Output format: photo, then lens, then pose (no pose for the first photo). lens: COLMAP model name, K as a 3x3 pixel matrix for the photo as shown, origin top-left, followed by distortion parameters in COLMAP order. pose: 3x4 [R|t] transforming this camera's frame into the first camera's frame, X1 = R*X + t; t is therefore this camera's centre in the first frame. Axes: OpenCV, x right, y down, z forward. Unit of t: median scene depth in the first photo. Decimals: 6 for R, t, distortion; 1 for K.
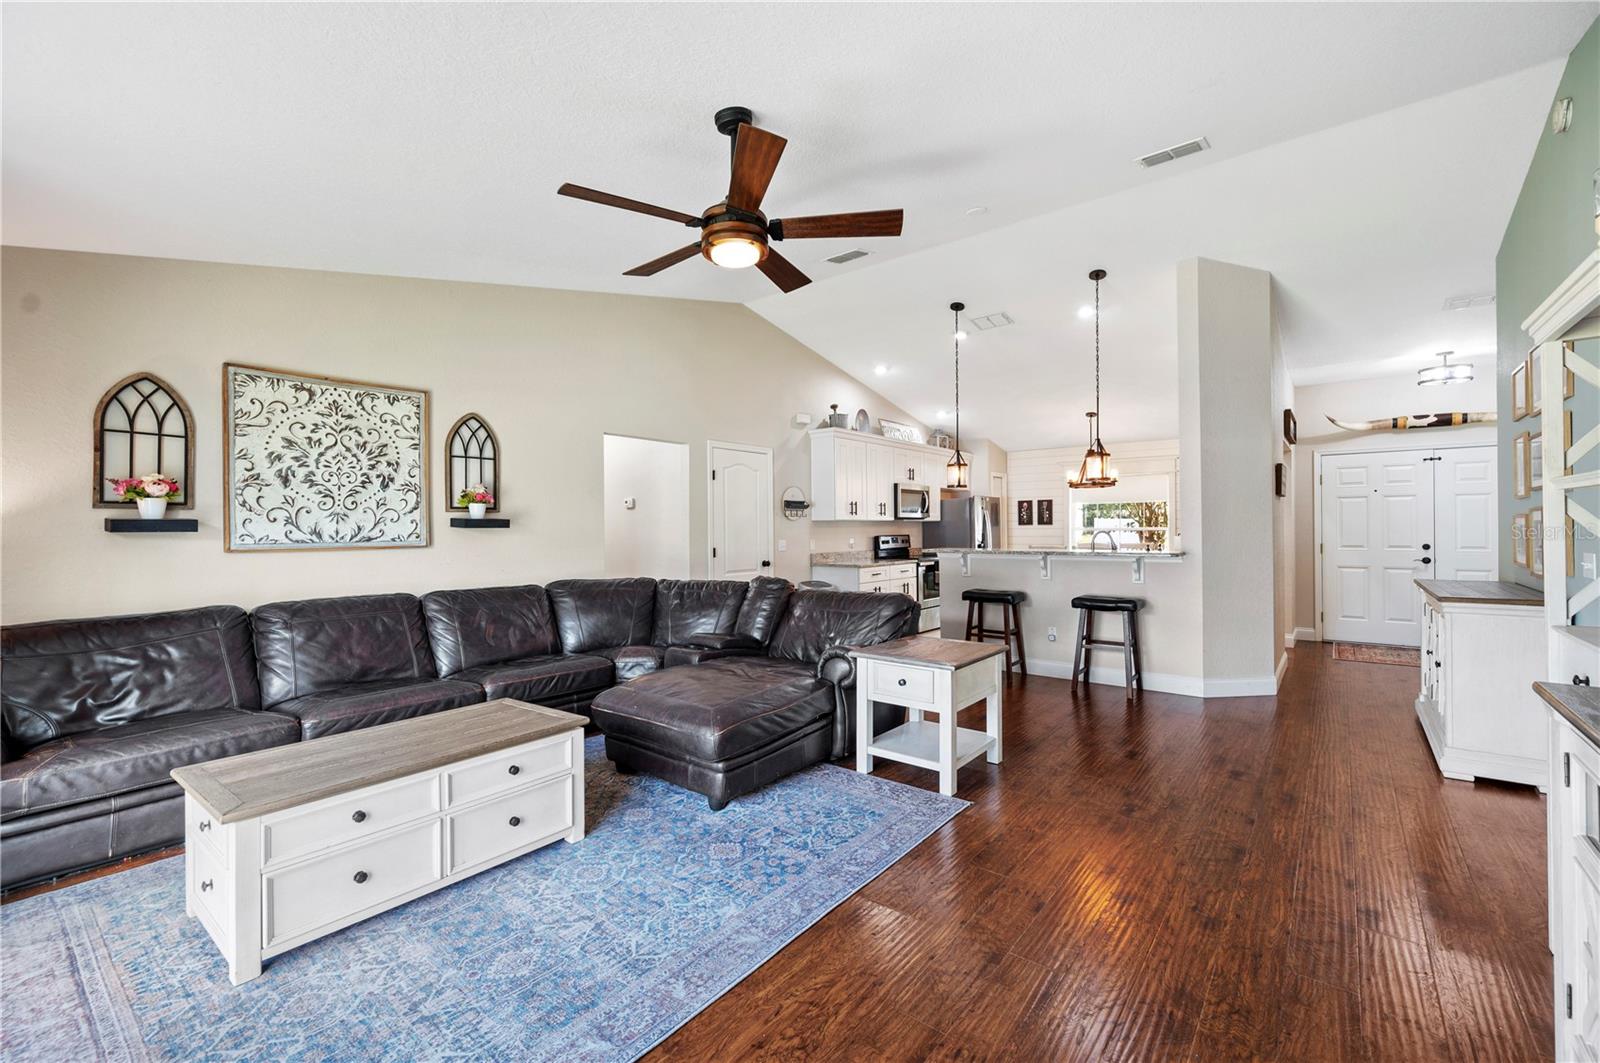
lens RADIAL K [[667.7, 0, 809.0], [0, 667.7, 528.0], [0, 0, 1]] dist [0.000549, -0.000194]
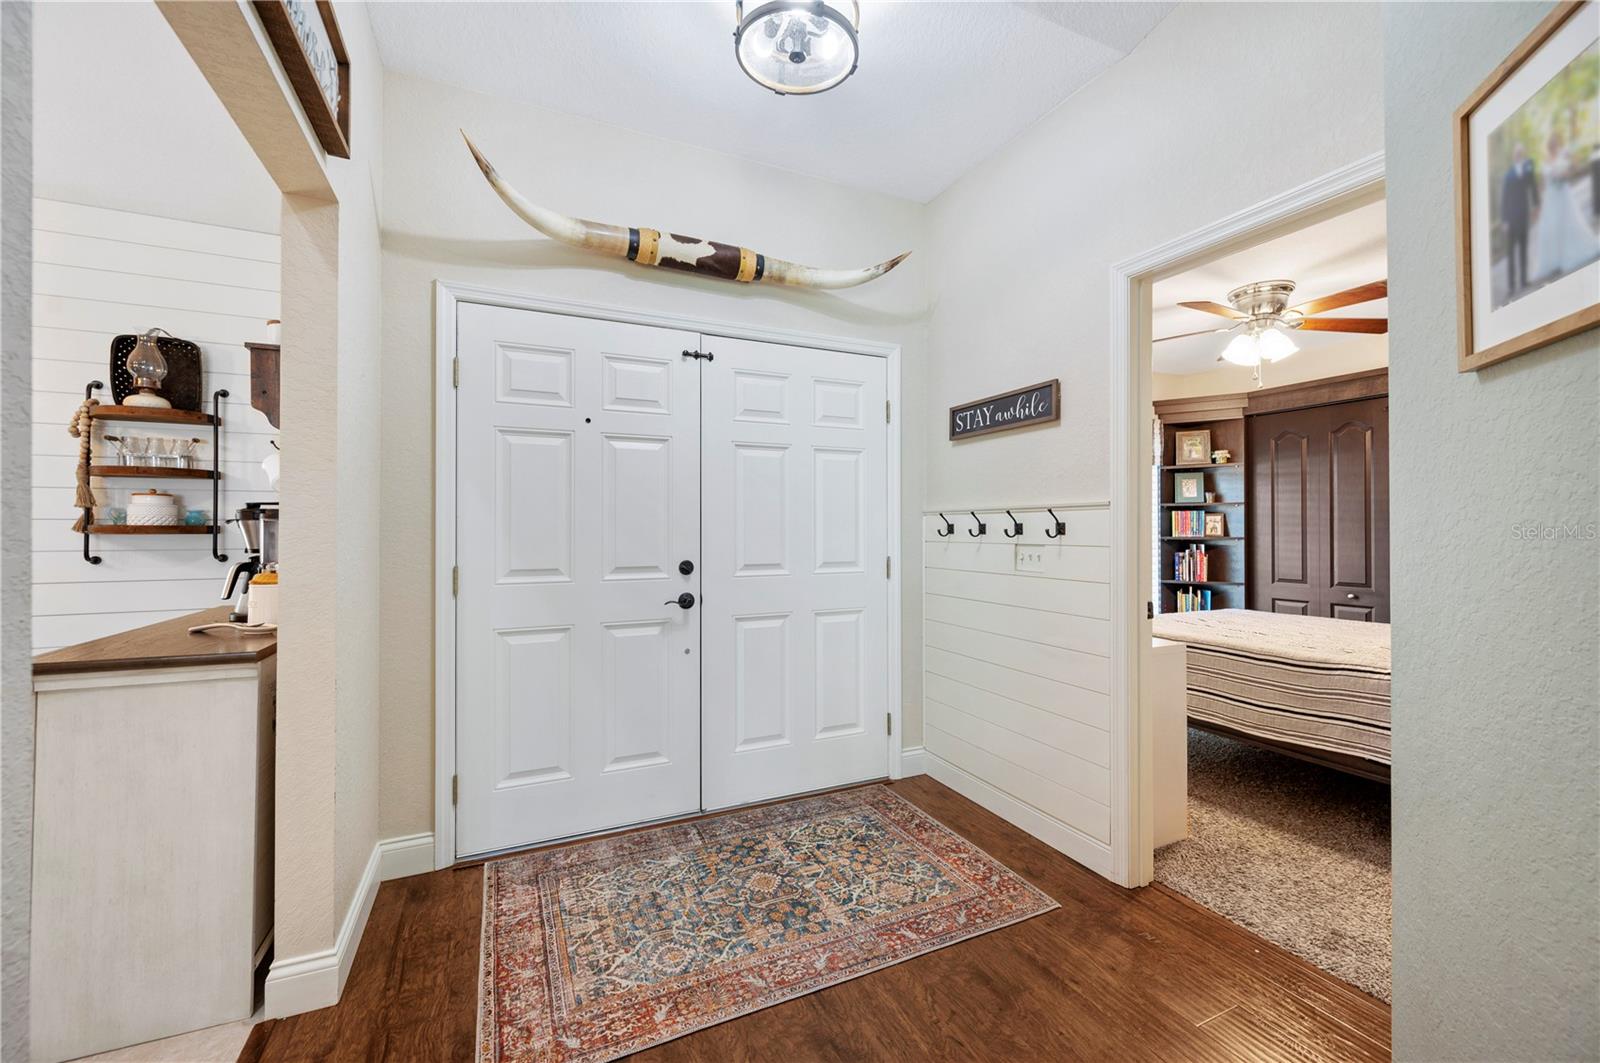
lens RADIAL K [[645.0, 0, 813.8], [0, 645.0, 524.2], [0, 0, 1]] dist [-0.011723, -0.000025]
pose [[0.434350, 0.014512, 0.900627, 0.651058], [-0.002142, 0.999884, -0.015078, 0.007865], [-0.900742, 0.004620, 0.434331, 0.819631]]
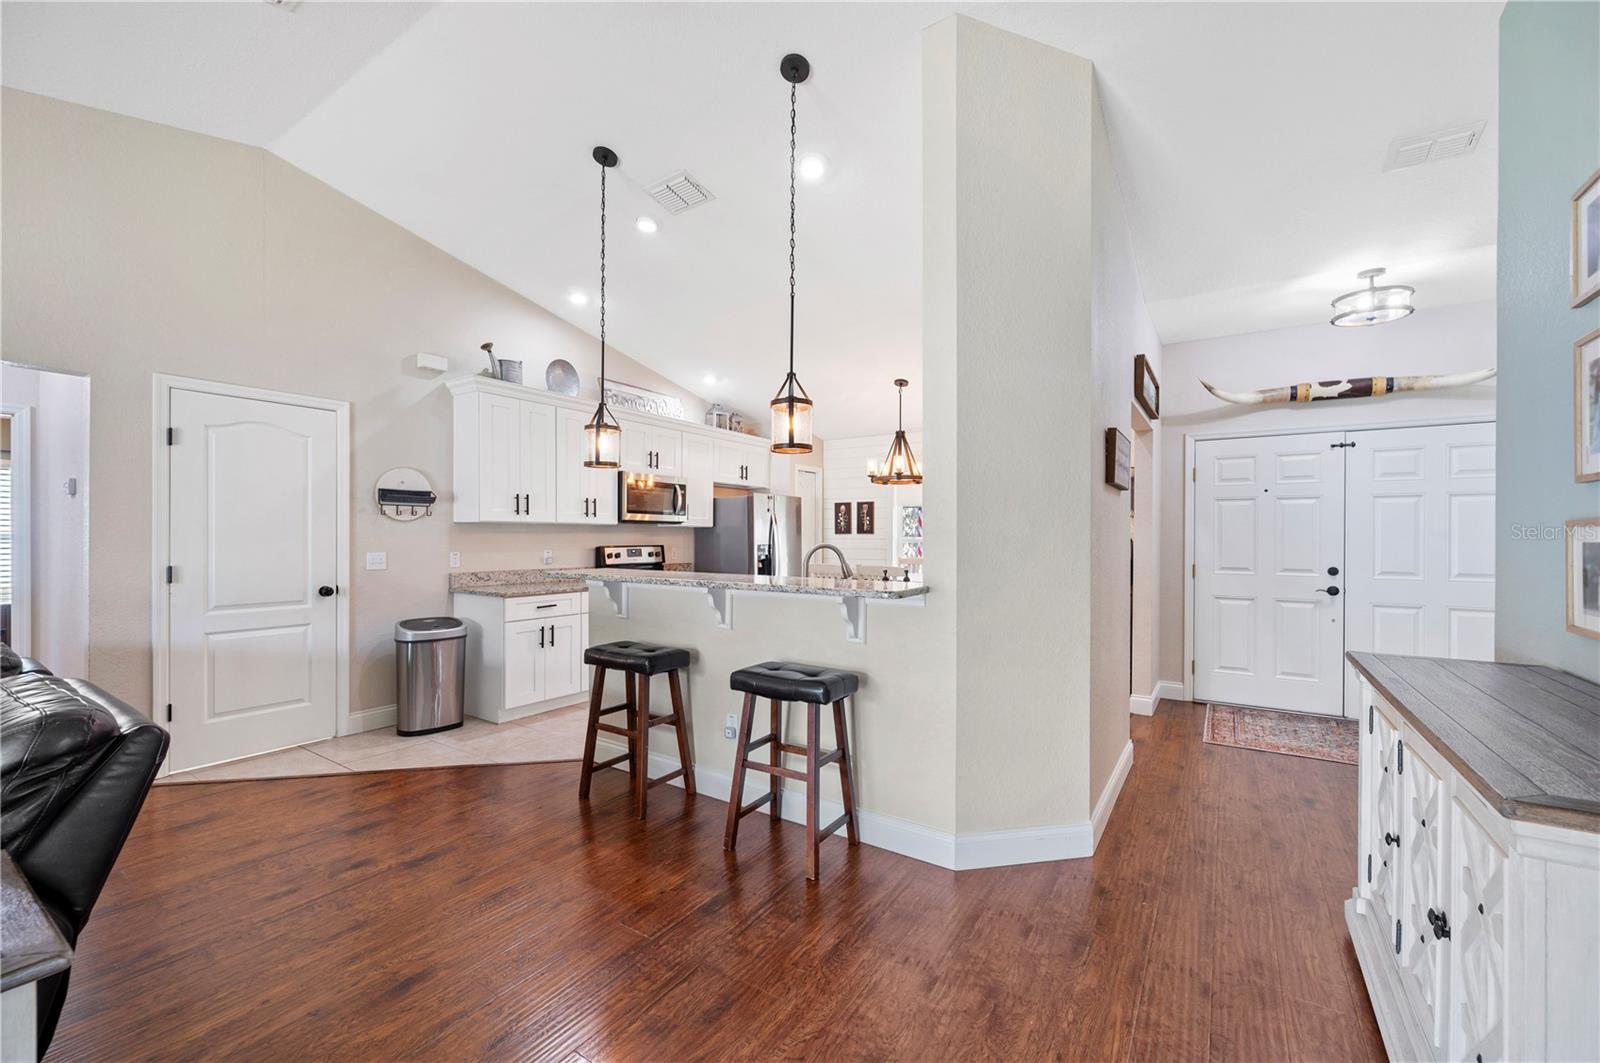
lens RADIAL K [[646.6, 0, 802.8], [0, 646.6, 537.5], [0, 0, 1]] dist [-0.000110, -0.000224]
pose [[0.995979, 0.012007, 0.088774, 0.337491], [-0.012172, 0.999925, 0.001315, -0.001558], [-0.088751, -0.002390, 0.996051, 0.407300]]
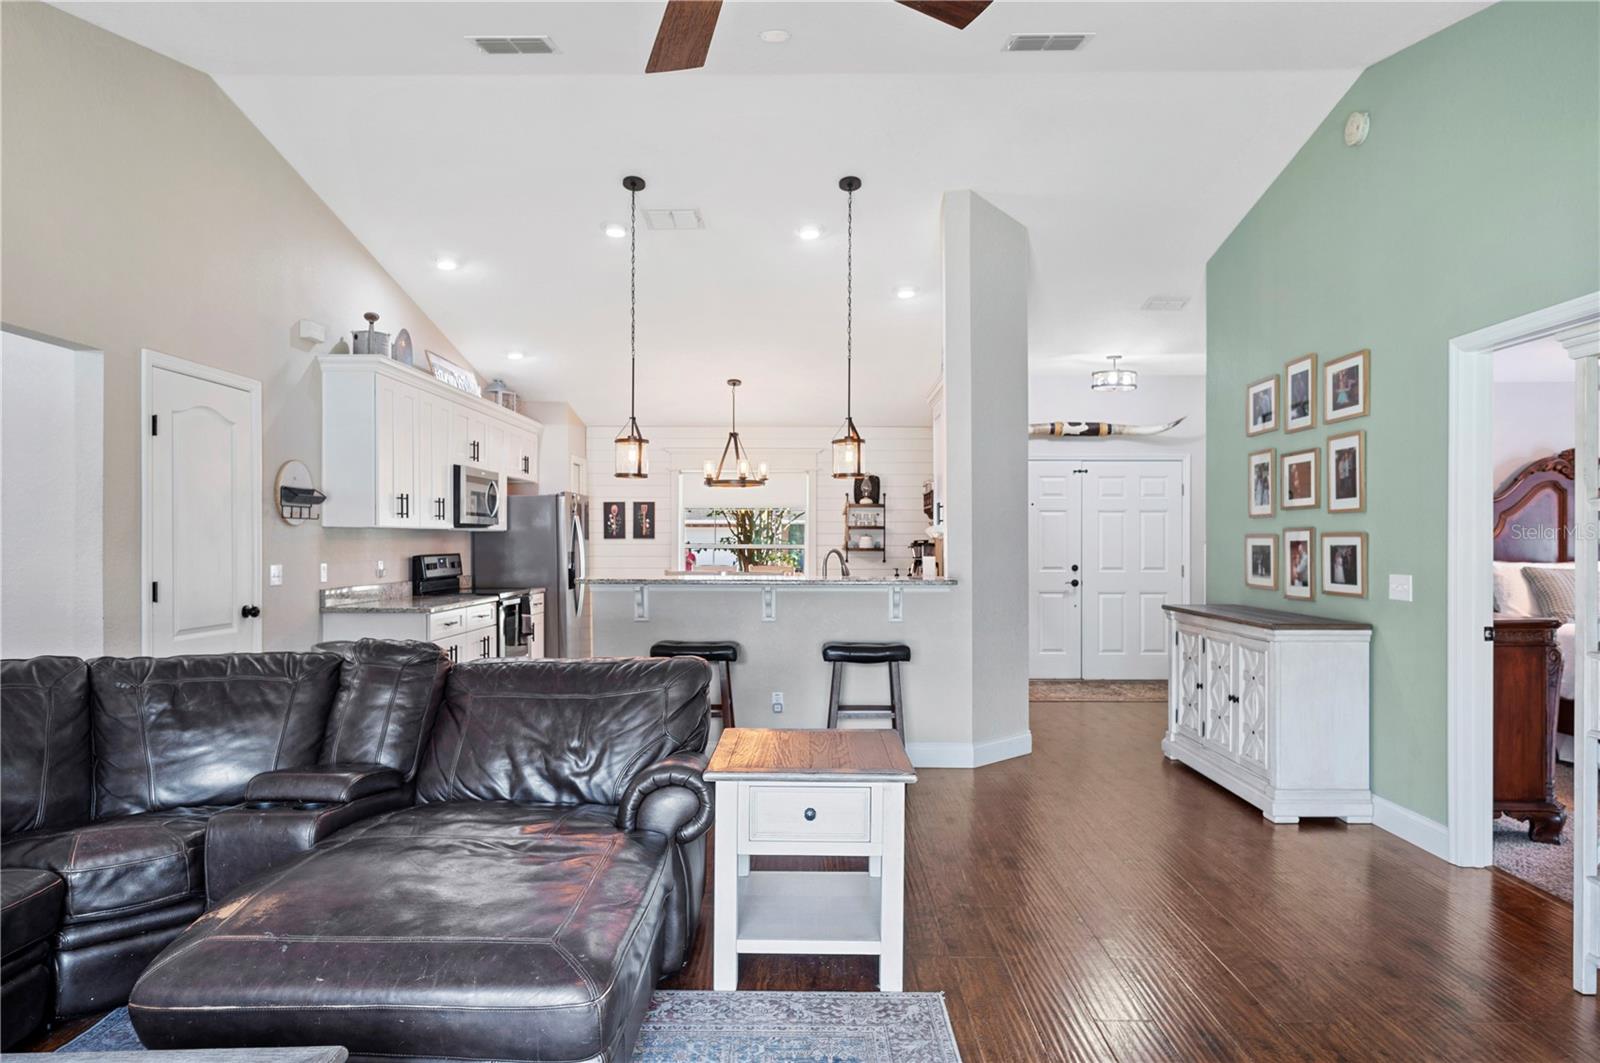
lens RADIAL K [[991.1, 0, 803.0], [0, 991.1, 541.1], [0, 0, 1]] dist [-0.000971, 0.000148]
pose [[0.790720, 0.009268, 0.612108, -0.205153], [-0.008211, 0.999956, -0.004534, 0.000850], [-0.612123, -0.001441, 0.790761, 0.176836]]
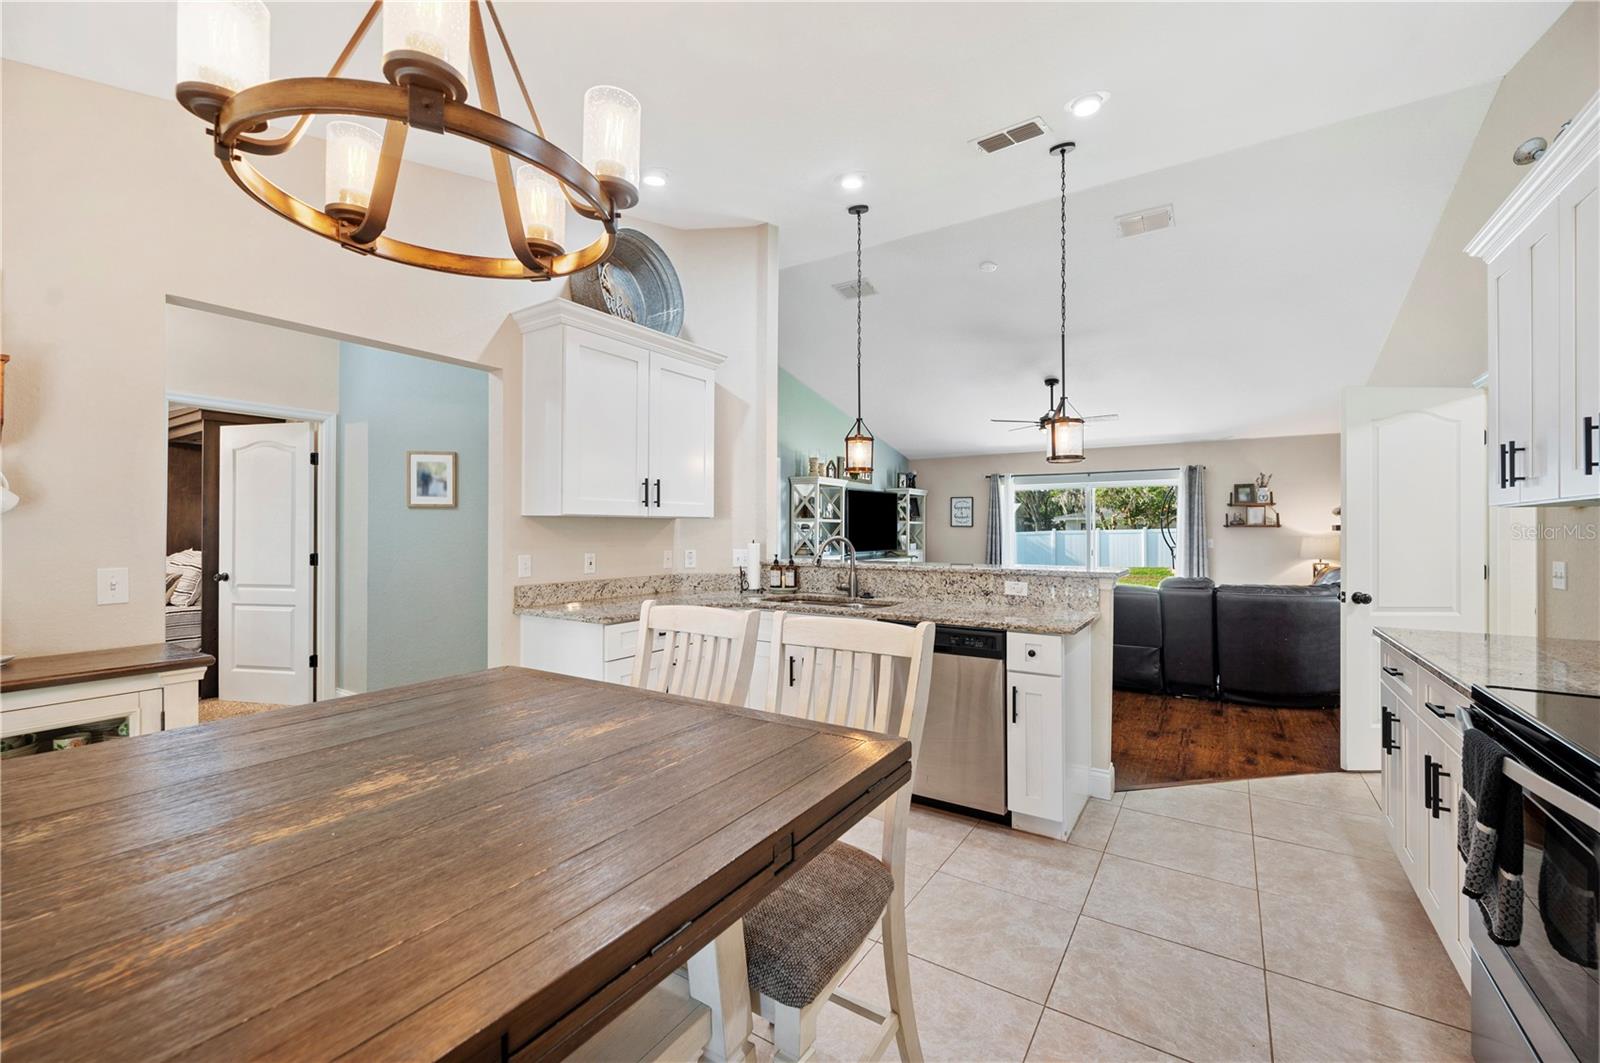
lens RADIAL K [[644.3, 0, 804.9], [0, 644.3, 523.7], [0, 0, 1]] dist [0.000497, -0.000164]
pose [[-0.995742, 0.003810, -0.092109, 0.483283], [0.004749, 0.999939, -0.009978, -0.002122], [0.092066, -0.010373, -0.995699, 1.490075]]
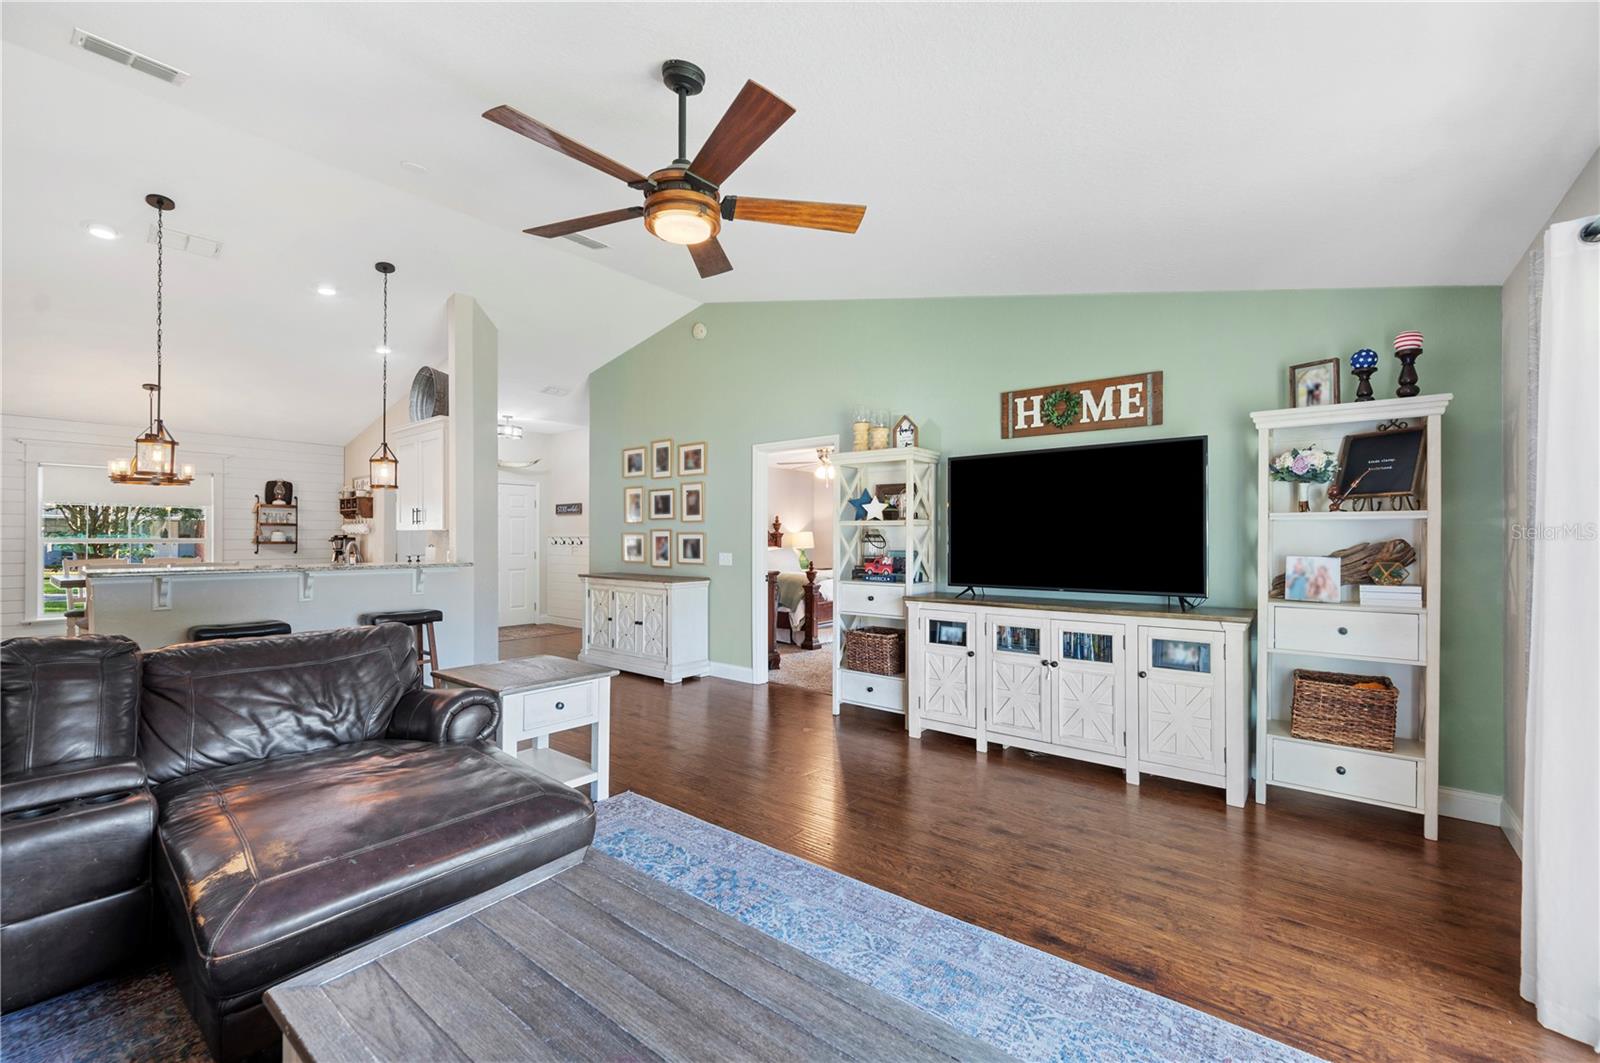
lens RADIAL K [[657.0, 0, 803.6], [0, 657.0, 533.6], [0, 0, 1]] dist [0.000083, -0.000013]
pose [[0.003822, 0.014074, 0.999894, -0.409211], [-0.003658, 0.999894, -0.014060, 0.002653], [-0.999986, -0.003603, 0.003873, 0.350409]]
